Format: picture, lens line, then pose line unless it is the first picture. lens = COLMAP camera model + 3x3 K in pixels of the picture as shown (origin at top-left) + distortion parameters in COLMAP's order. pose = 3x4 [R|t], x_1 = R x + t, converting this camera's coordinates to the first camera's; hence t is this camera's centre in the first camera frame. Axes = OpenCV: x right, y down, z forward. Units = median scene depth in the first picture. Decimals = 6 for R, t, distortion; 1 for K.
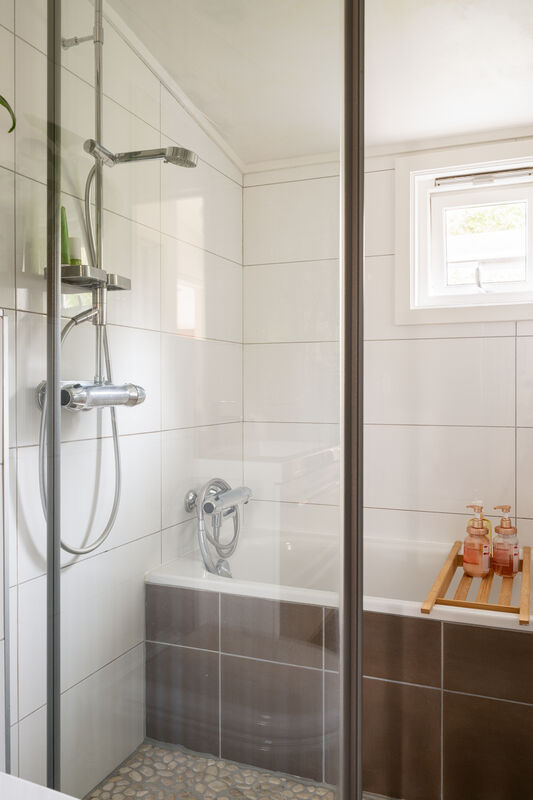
lens RADIAL K [[656.9, 0, 266.3], [0, 656.9, 397.6], [0, 0, 1]] dist [0.000942, -0.010910]
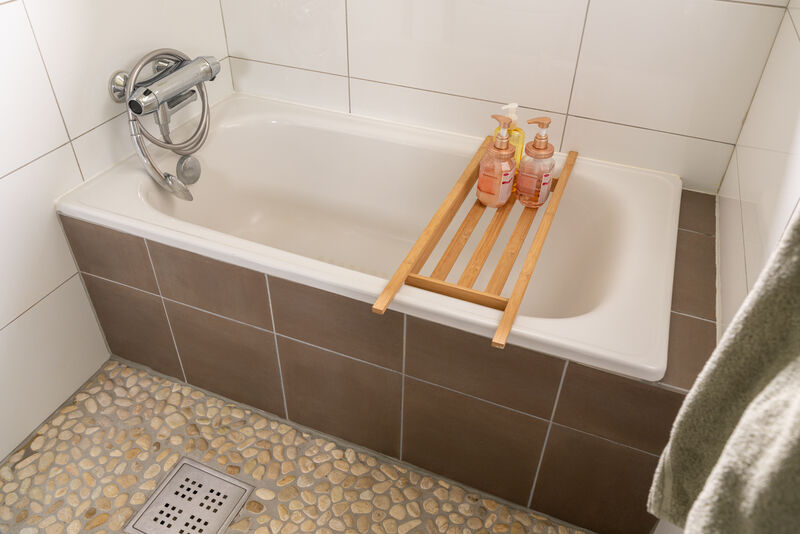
lens RADIAL K [[603.0, 0, 400.6], [0, 603.0, 267.1], [0, 0, 1]] dist [-0.002010, -0.005219]
pose [[0.999738, 0.017450, 0.014832, 0.227892], [-0.022871, 0.794591, 0.606714, -0.115314], [-0.001198, -0.606894, 0.794782, 0.432358]]
